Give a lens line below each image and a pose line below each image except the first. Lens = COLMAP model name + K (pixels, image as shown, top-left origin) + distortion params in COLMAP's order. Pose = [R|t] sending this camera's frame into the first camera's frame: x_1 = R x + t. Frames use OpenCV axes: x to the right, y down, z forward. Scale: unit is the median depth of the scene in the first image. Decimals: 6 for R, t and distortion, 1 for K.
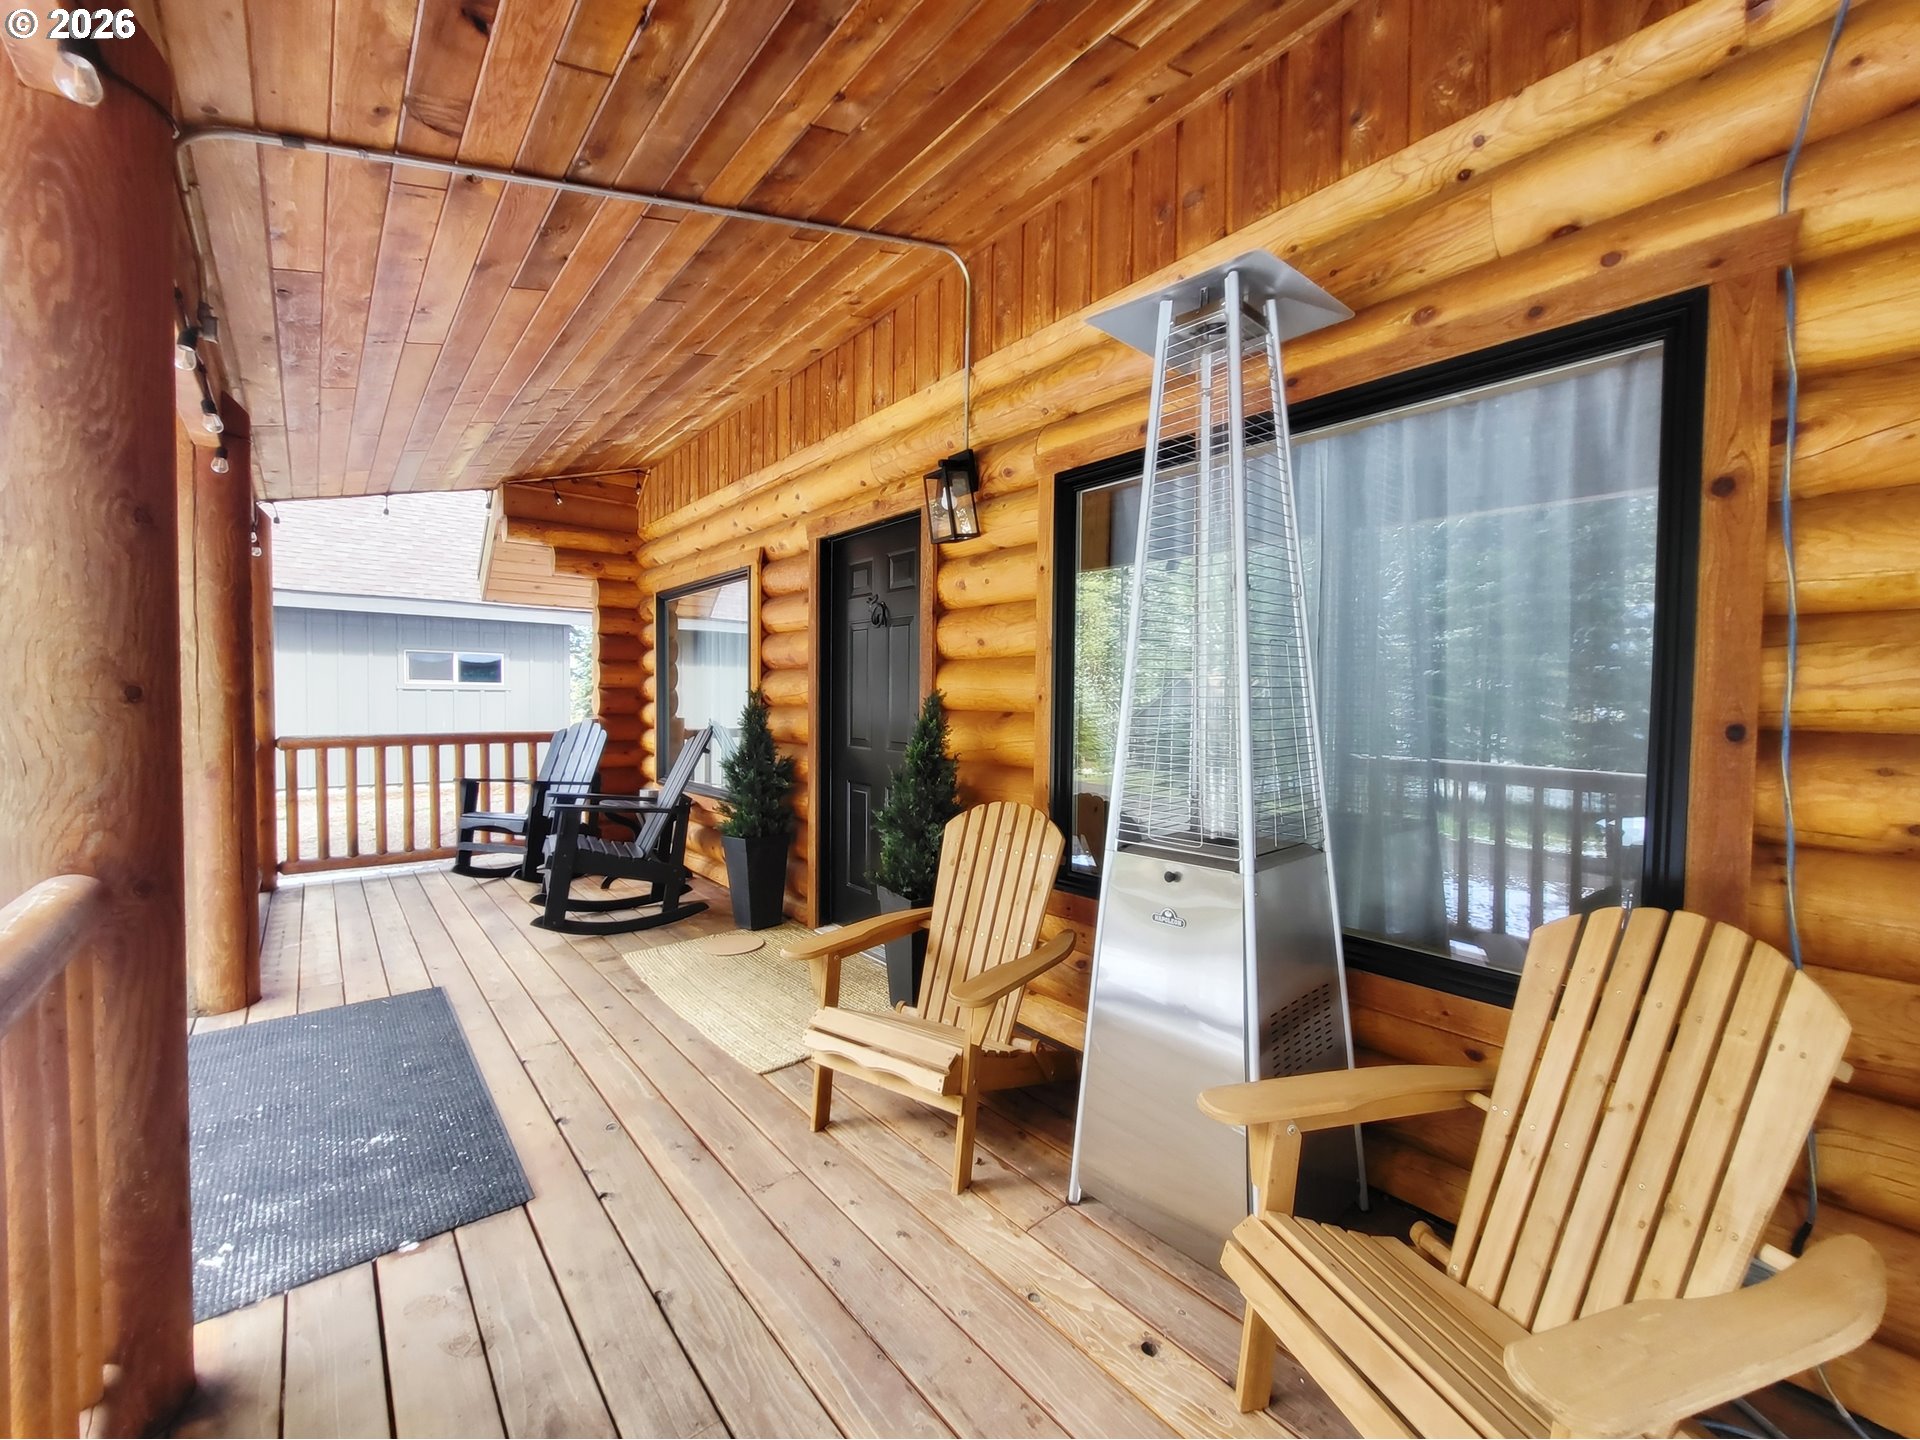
lens RADIAL K [[766.1, 0, 961.6], [0, 766.1, 726.2], [0, 0, 1]] dist [-0.000881, -0.000158]
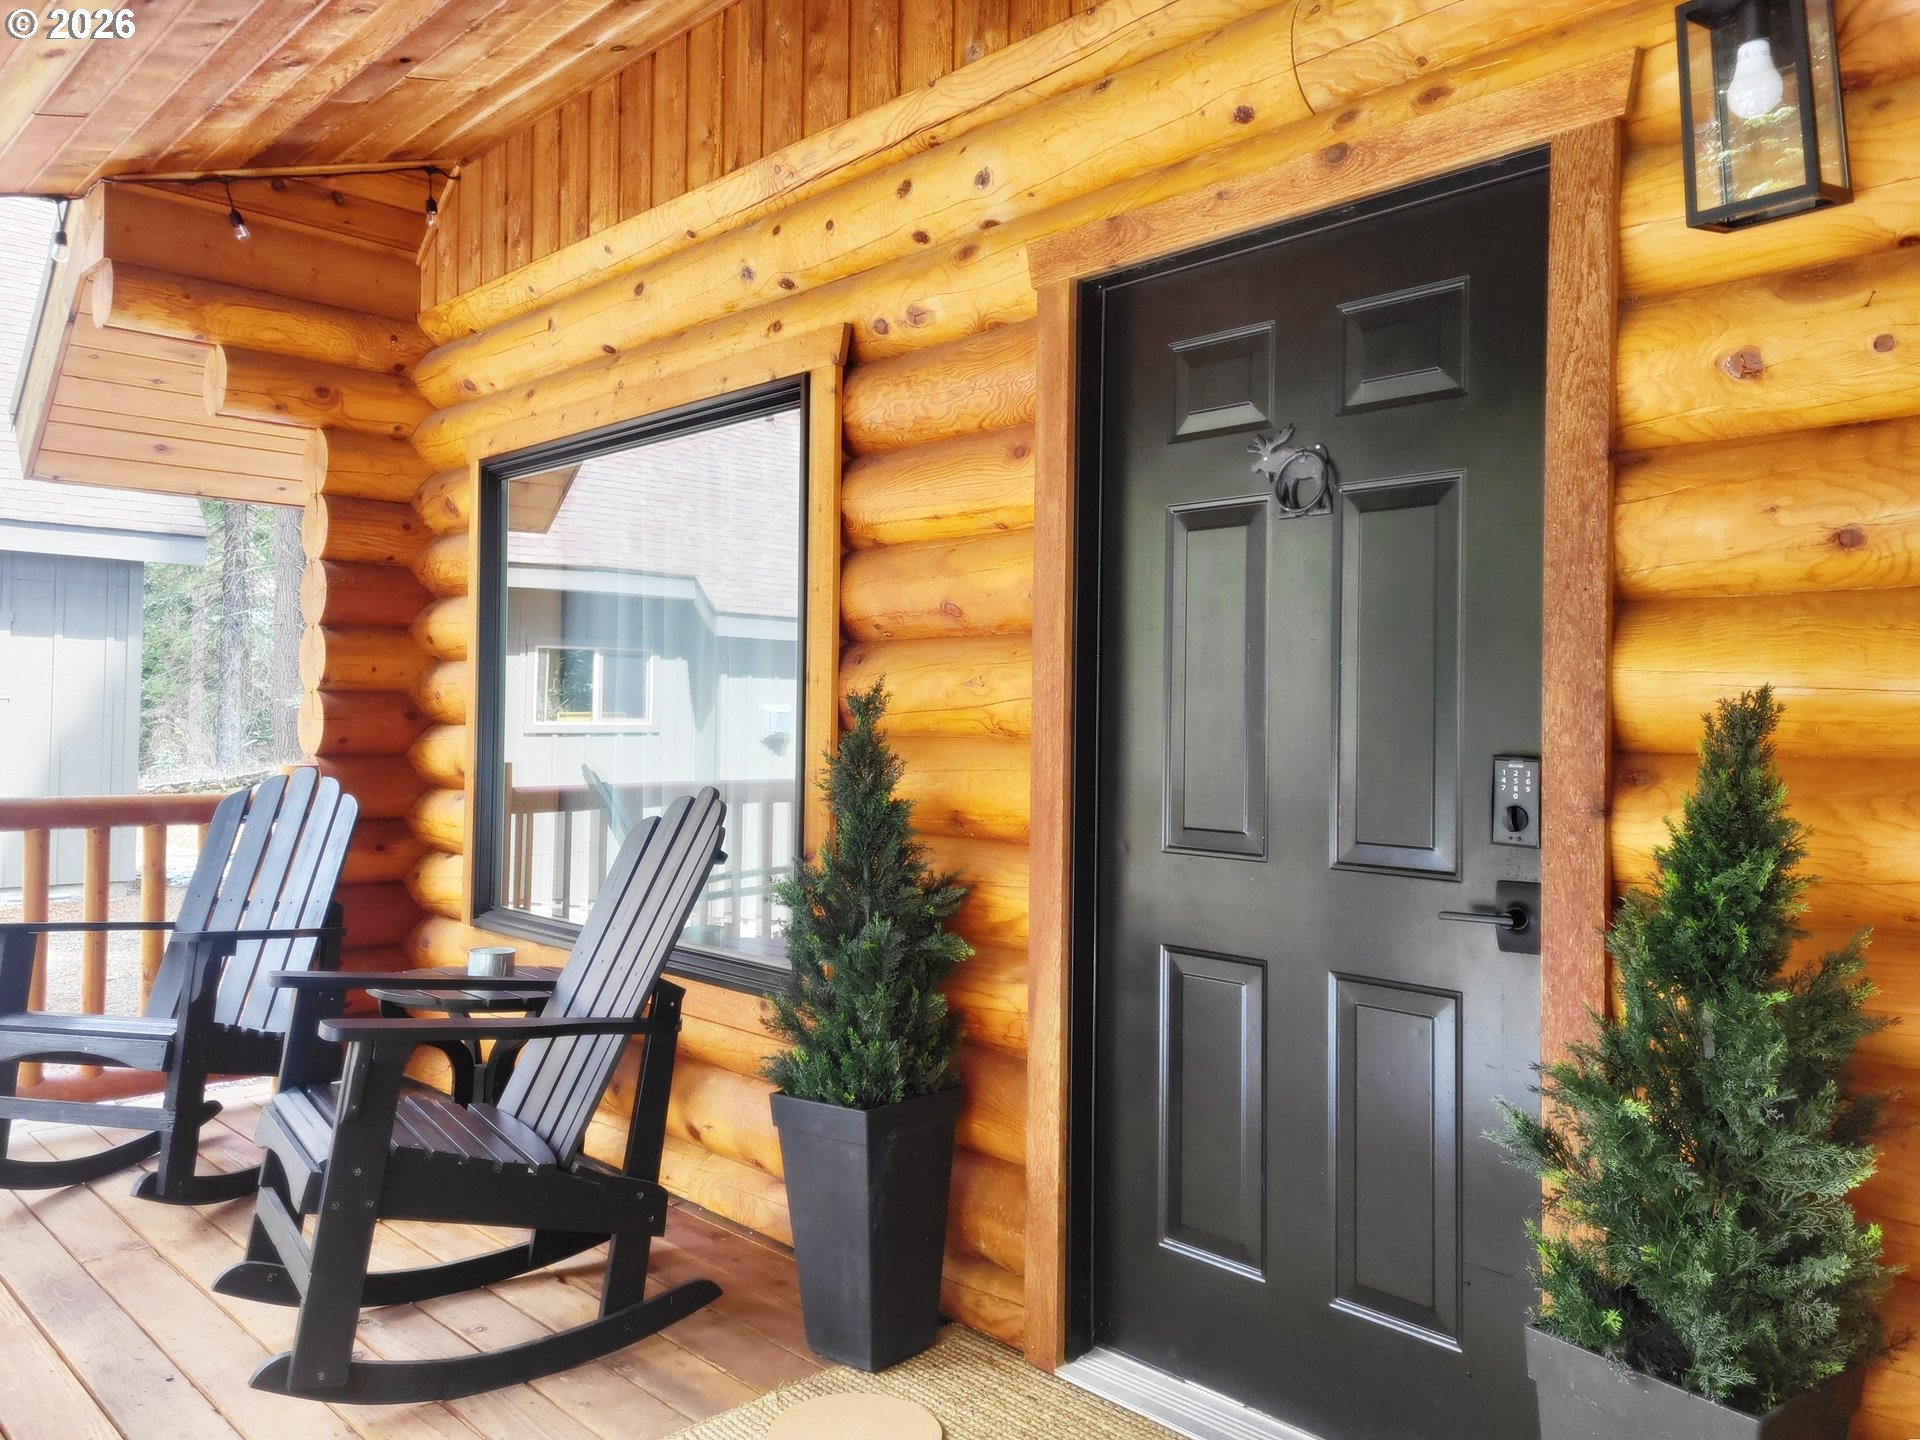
lens RADIAL K [[1515.7, 0, 961.1], [0, 1515.7, 702.8], [0, 0, 1]] dist [0.051546, -0.006224]
pose [[0.999523, 0.003380, 0.030711, -0.196633], [-0.001960, 0.998932, -0.046165, -0.007377], [-0.030834, 0.046083, 0.998462, 0.214369]]
